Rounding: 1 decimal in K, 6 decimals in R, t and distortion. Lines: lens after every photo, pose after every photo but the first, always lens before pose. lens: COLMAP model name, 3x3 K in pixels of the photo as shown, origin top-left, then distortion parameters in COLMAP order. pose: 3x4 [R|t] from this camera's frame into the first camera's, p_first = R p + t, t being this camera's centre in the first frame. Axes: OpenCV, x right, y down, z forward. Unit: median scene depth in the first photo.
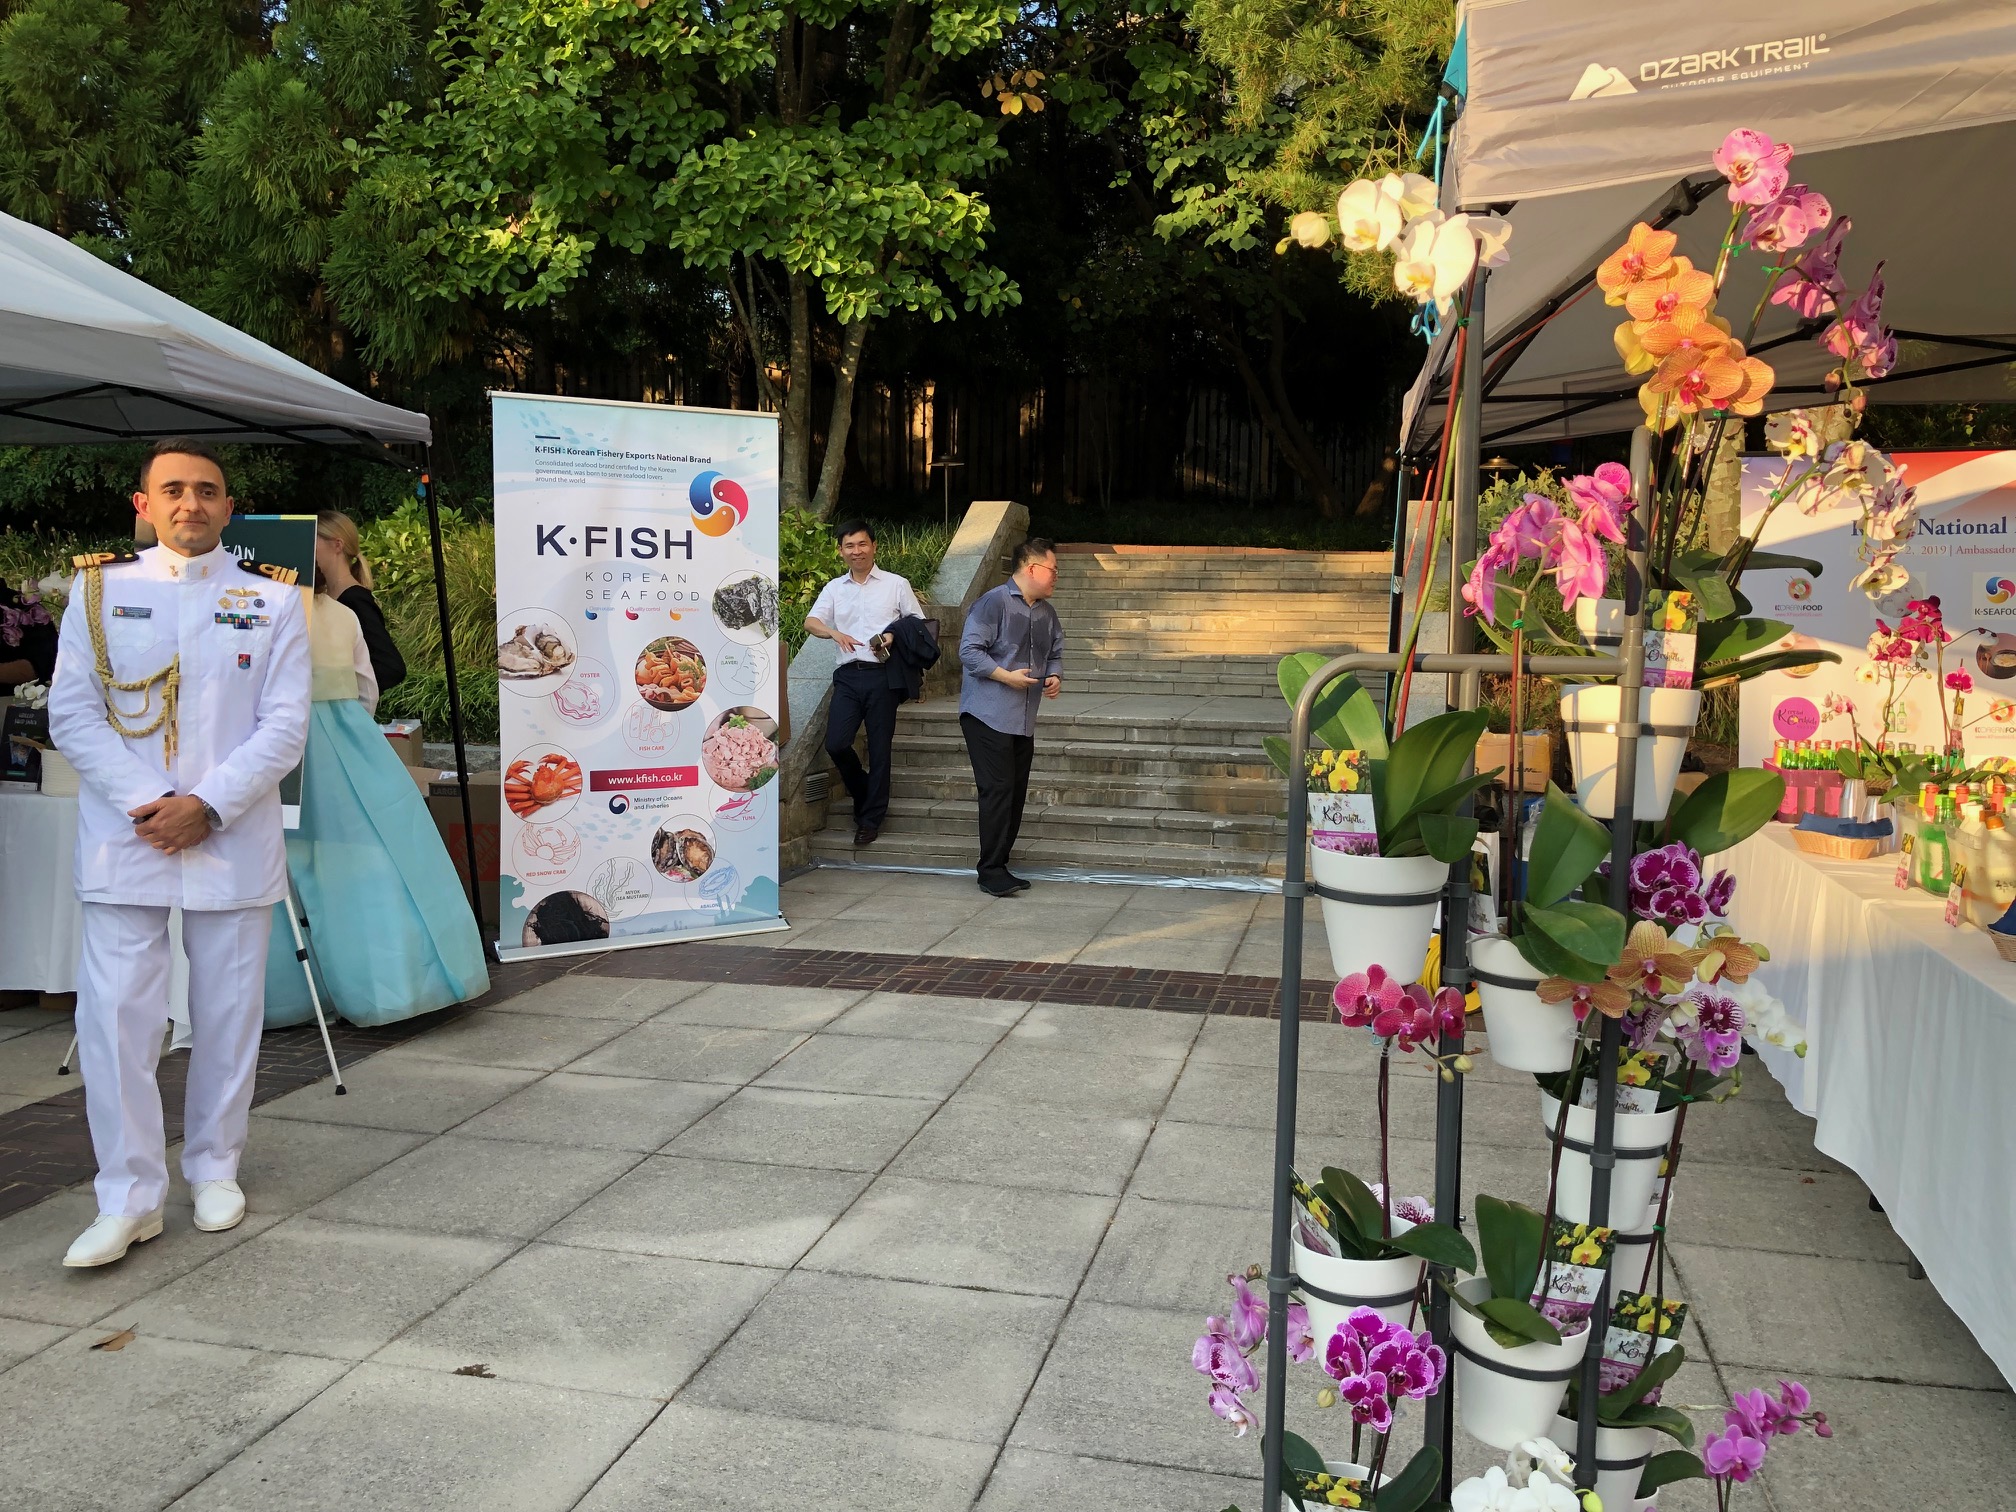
lens RADIAL K [[1654.2, 0, 1001.8], [0, 1654.2, 735.4], [0, 0, 1]] dist [0.014199, -0.004456]
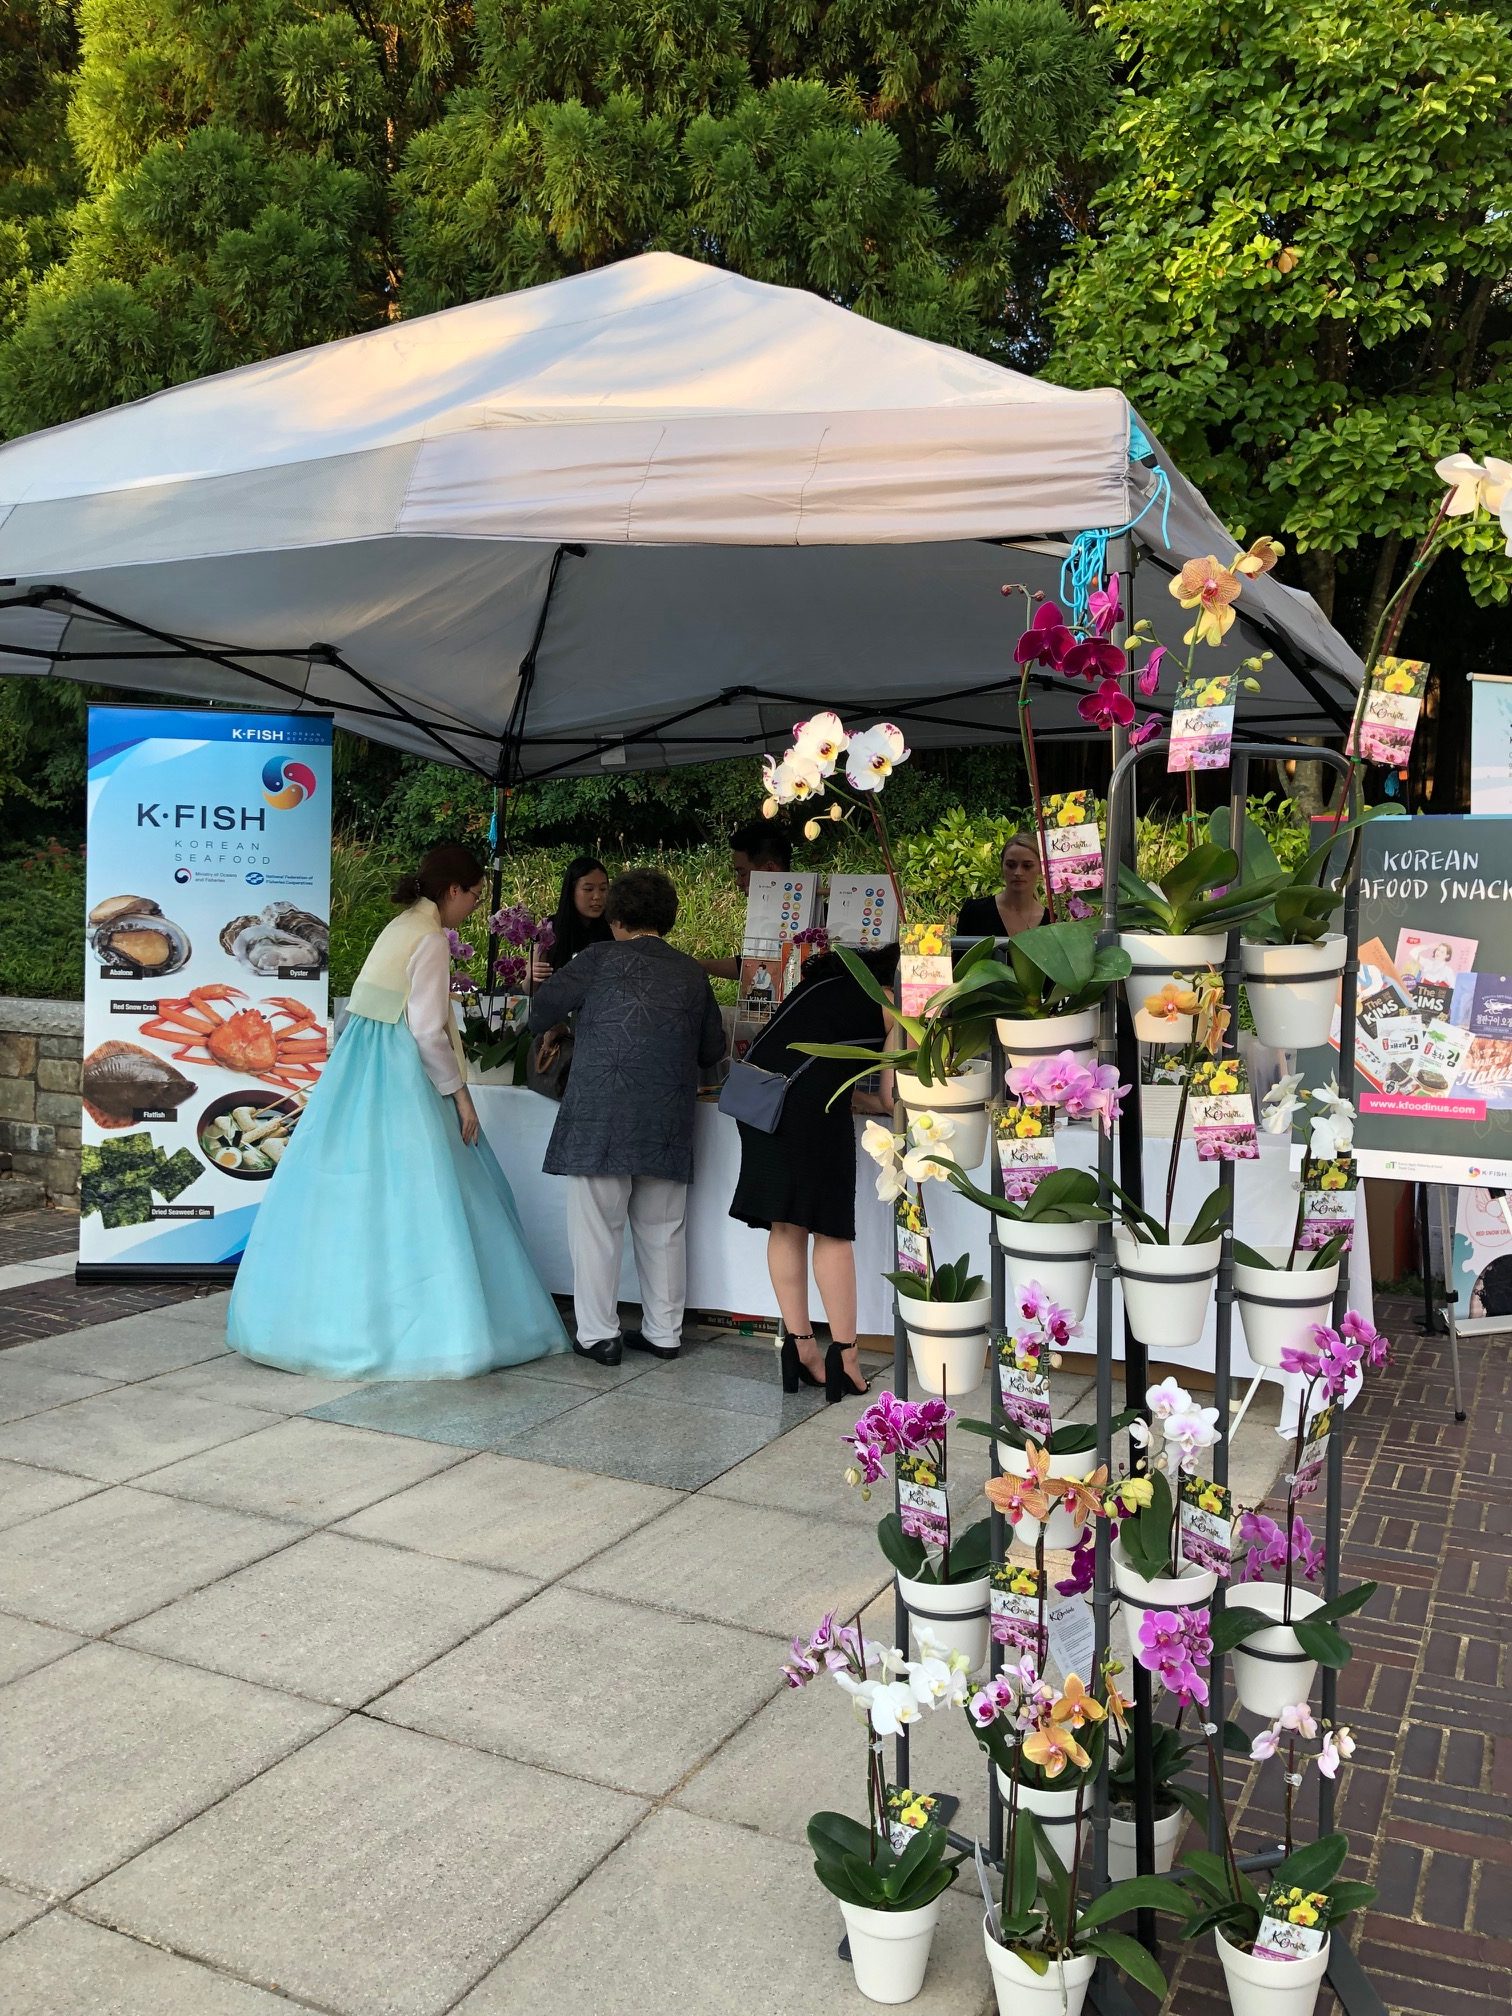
lens RADIAL K [[1654.2, 0, 756.0], [0, 1654.2, 1008.0], [0, 0, 1]] dist [0.014199, -0.004456]
pose [[0.974143, 0.022388, -0.224820, -0.422834], [-0.027948, 0.999376, -0.021580, -0.003735], [0.224197, 0.027305, 0.974161, 0.070884]]
